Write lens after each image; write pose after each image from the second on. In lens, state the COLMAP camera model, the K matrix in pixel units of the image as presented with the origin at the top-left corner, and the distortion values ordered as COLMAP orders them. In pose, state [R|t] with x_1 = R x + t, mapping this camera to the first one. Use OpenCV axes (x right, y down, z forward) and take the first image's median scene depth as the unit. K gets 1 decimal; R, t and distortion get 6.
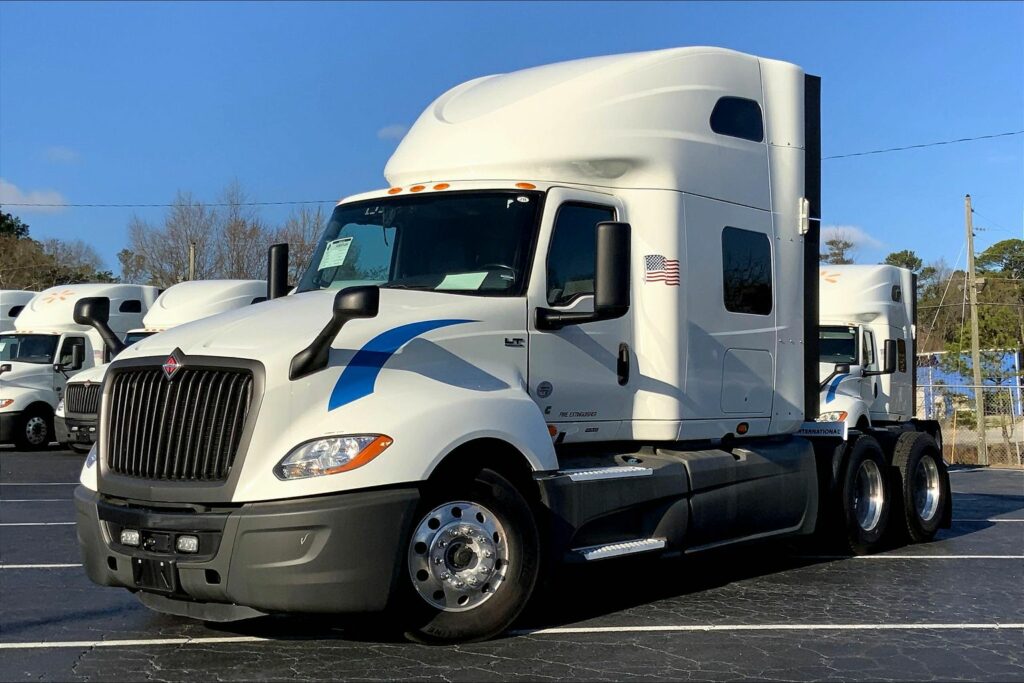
lens RADIAL K [[1357.0, 0, 512.0], [0, 1357.0, 341.5], [0, 0, 1]] dist [0.049477, 0.036183]
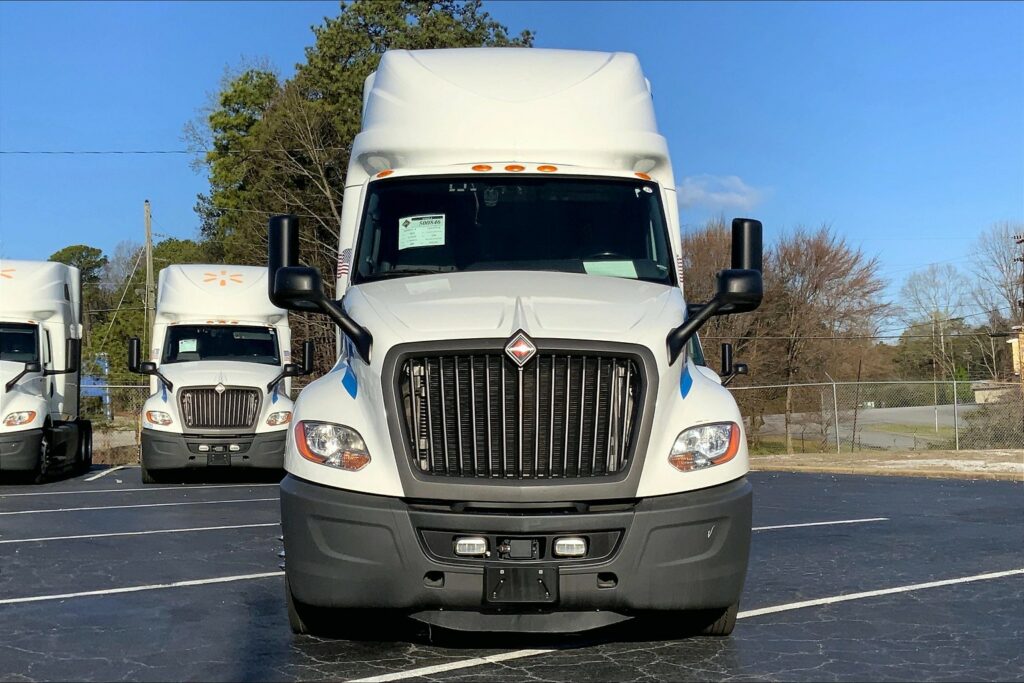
lens RADIAL K [[1357.0, 0, 512.0], [0, 1357.0, 341.5], [0, 0, 1]] dist [0.049477, 0.036183]
pose [[0.833665, 0.016915, 0.552012, -0.749566], [-0.017228, 0.999841, -0.004619, 0.016474], [-0.552002, -0.005659, 0.833823, 0.260633]]
